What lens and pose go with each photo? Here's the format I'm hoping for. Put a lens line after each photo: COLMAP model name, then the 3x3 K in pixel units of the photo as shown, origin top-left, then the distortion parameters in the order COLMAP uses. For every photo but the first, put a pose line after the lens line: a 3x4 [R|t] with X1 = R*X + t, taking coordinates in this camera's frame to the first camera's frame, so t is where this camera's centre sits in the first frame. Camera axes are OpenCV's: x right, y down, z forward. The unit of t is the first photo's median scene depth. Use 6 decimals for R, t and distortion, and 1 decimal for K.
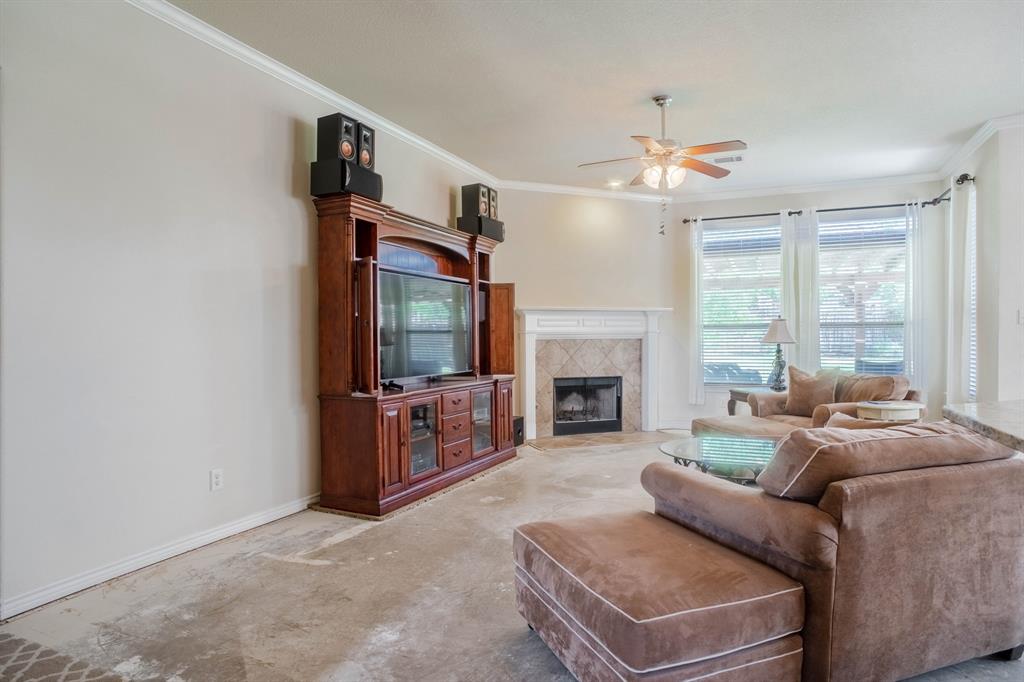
lens RADIAL K [[596.5, 0, 512.0], [0, 596.5, 341.0], [0, 0, 1]] dist [-0.037329, 0.002564]
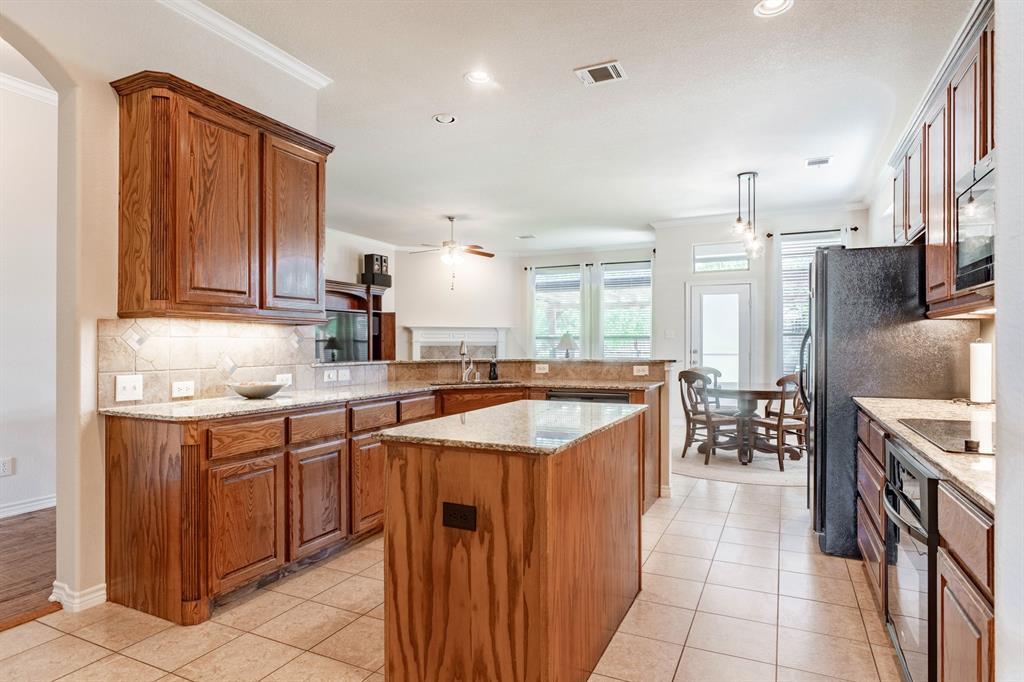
lens RADIAL K [[574.9, 0, 508.9], [0, 574.9, 346.5], [0, 0, 1]] dist [-0.108472, 0.000026]
pose [[0.999749, 0.004619, -0.021935, 0.348539], [-0.004625, 0.999989, -0.000251, -0.001561], [0.021934, 0.000352, 0.999759, -0.586225]]
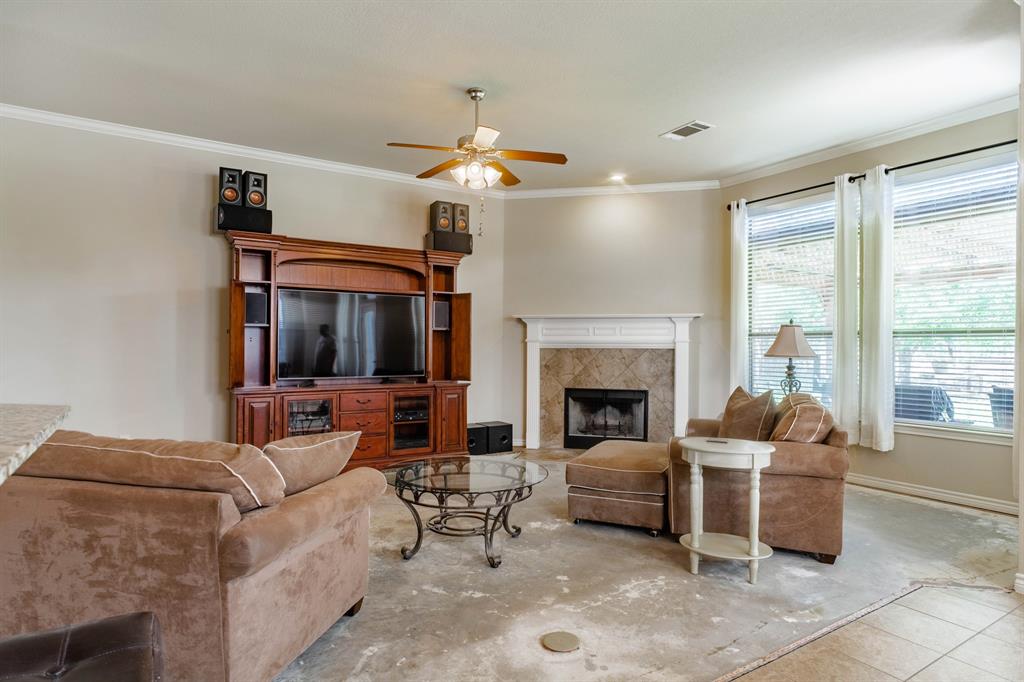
lens RADIAL K [[573.8, 0, 514.9], [0, 573.8, 343.7], [0, 0, 1]] dist [-0.004695, 0.000268]
pose [[0.832298, 0.008108, -0.554269, 0.602122], [-0.014035, 0.999881, -0.006449, -0.003052], [0.554151, 0.013146, 0.832312, 0.211044]]
